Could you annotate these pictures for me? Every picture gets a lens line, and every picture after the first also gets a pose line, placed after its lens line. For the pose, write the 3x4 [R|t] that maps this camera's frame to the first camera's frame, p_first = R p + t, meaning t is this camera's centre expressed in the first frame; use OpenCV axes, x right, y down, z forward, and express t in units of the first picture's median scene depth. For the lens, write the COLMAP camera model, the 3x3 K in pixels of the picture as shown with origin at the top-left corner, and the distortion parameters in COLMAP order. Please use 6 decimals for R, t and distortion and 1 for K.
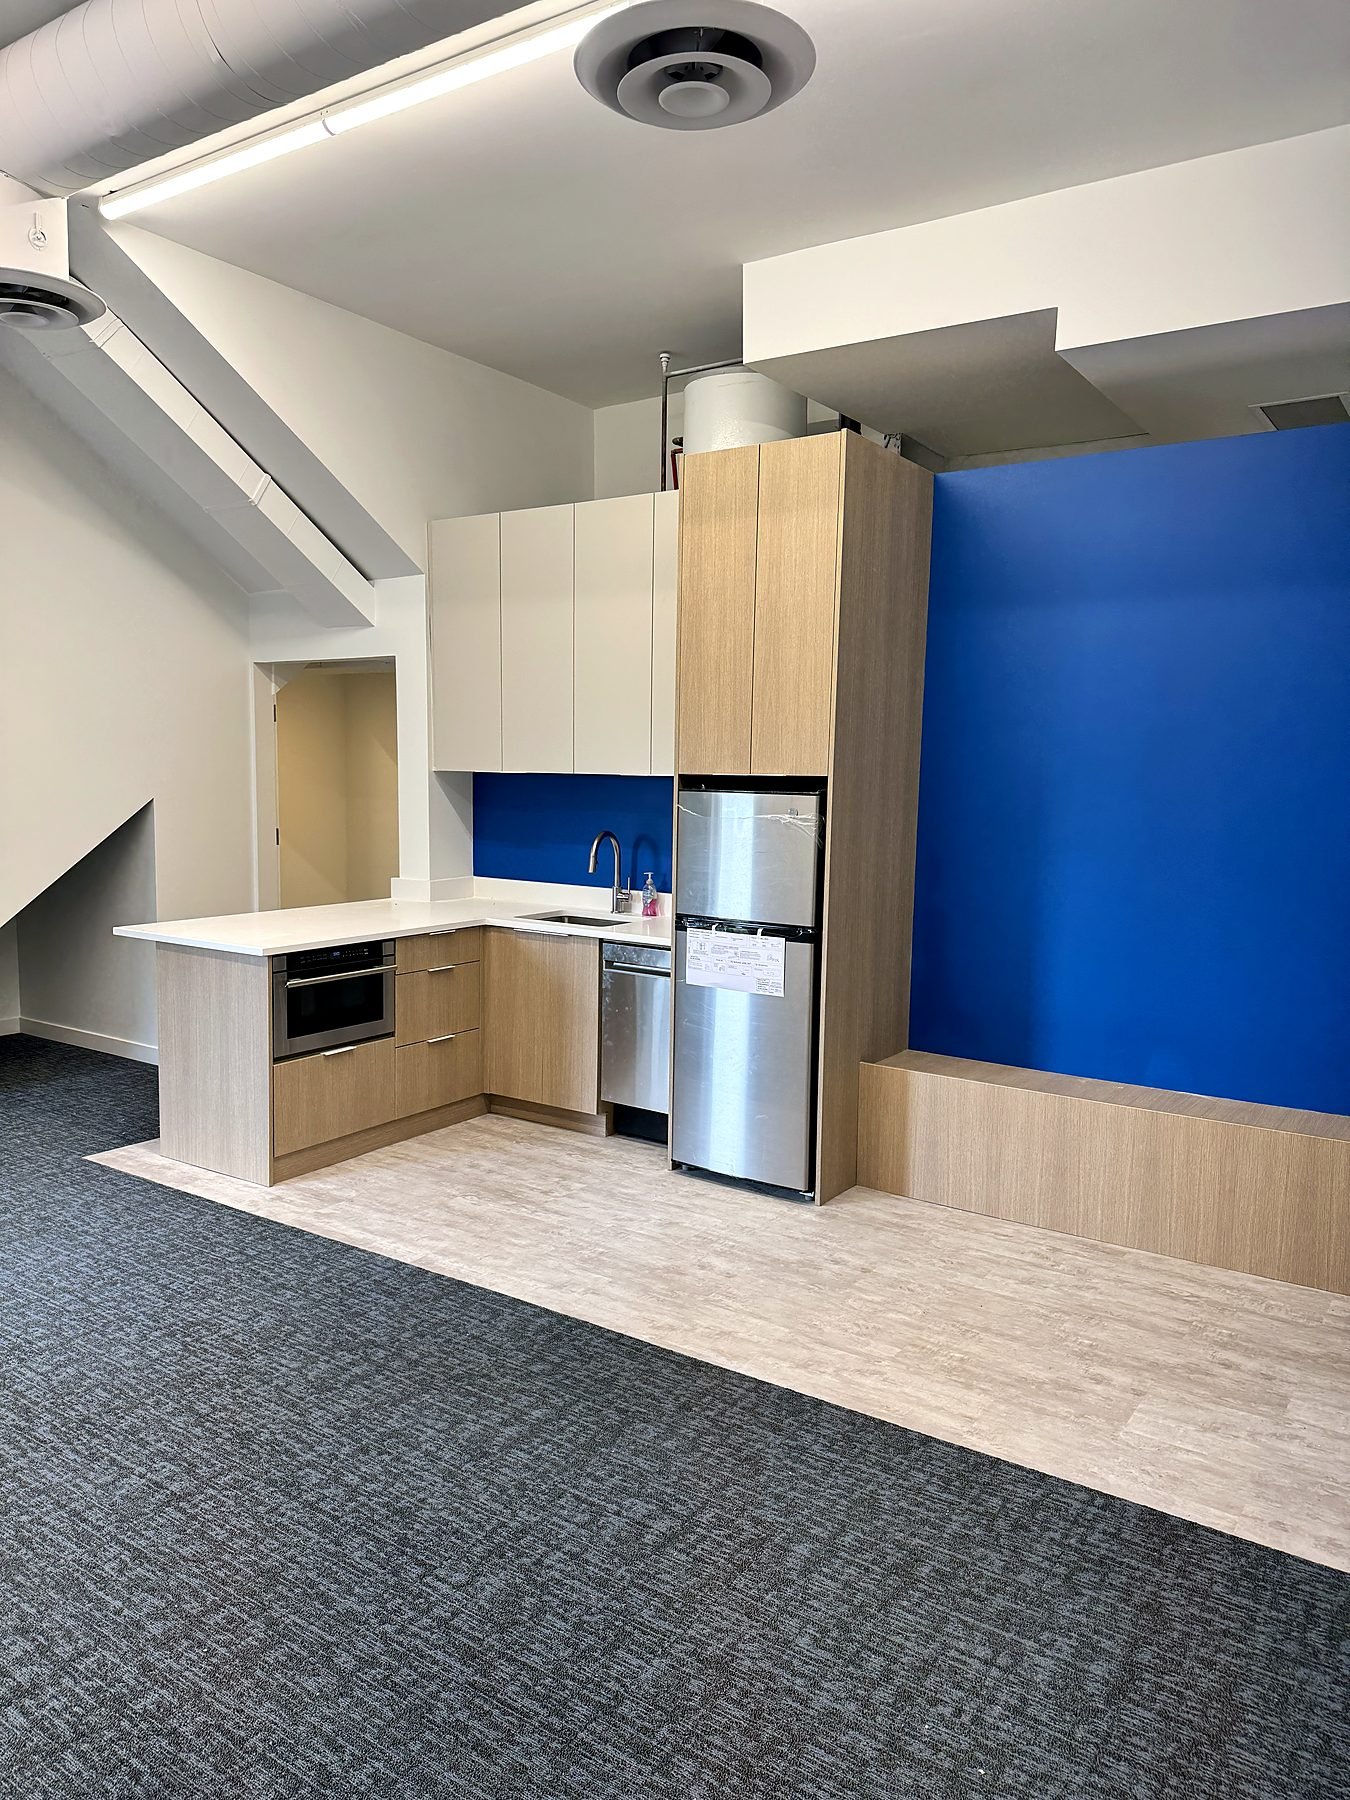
lens RADIAL K [[1196.3, 0, 678.9], [0, 1196.3, 903.8], [0, 0, 1]] dist [0.124936, -0.216501]
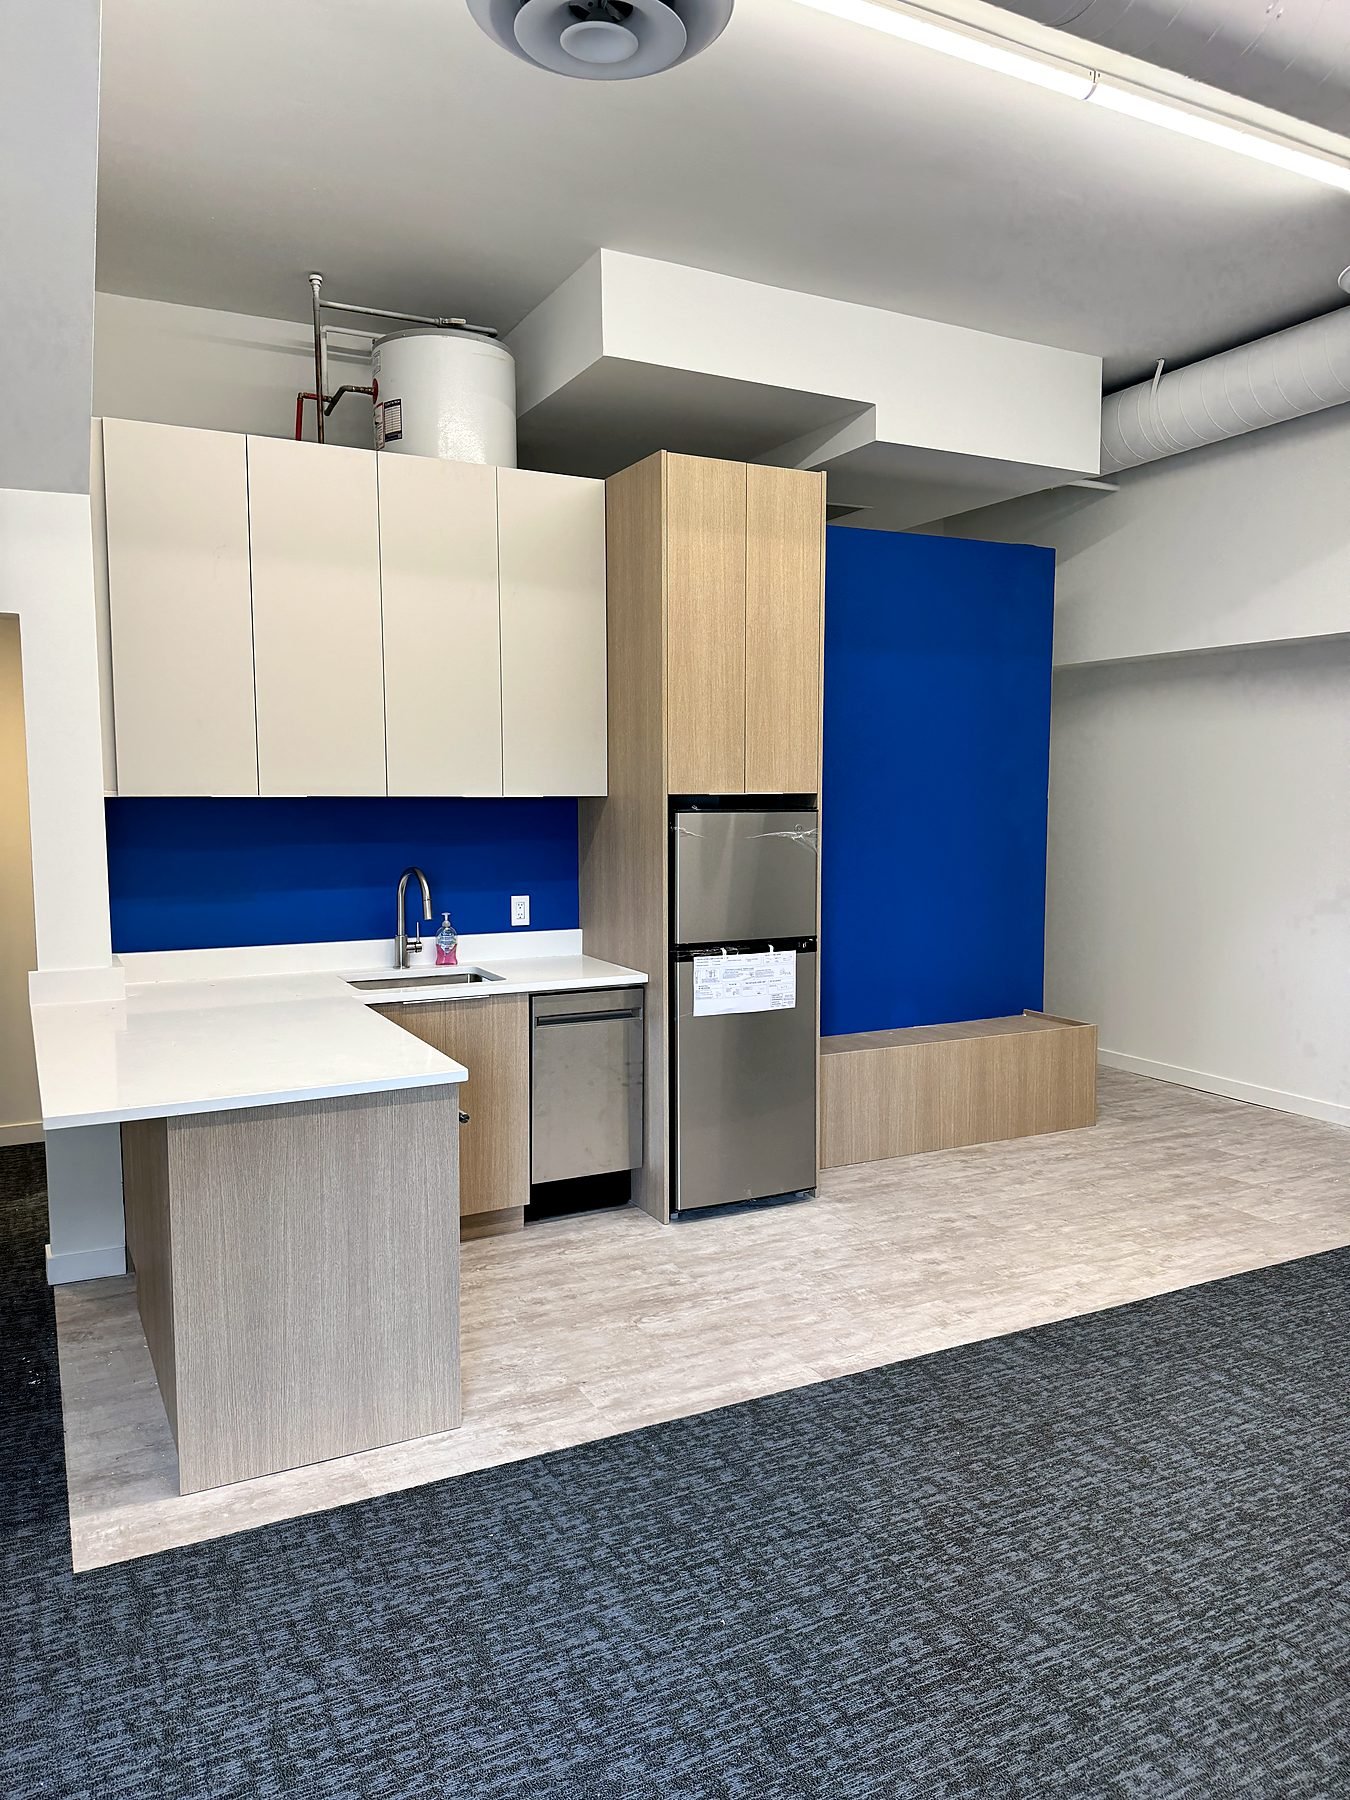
lens RADIAL K [[1196.3, 0, 678.9], [0, 1196.3, 903.8], [0, 0, 1]] dist [0.124936, -0.216501]
pose [[0.504270, -0.099101, 0.857841, -0.857443], [0.105187, 0.993045, 0.052888, -0.077790], [-0.857116, 0.063564, 0.511187, 0.563206]]
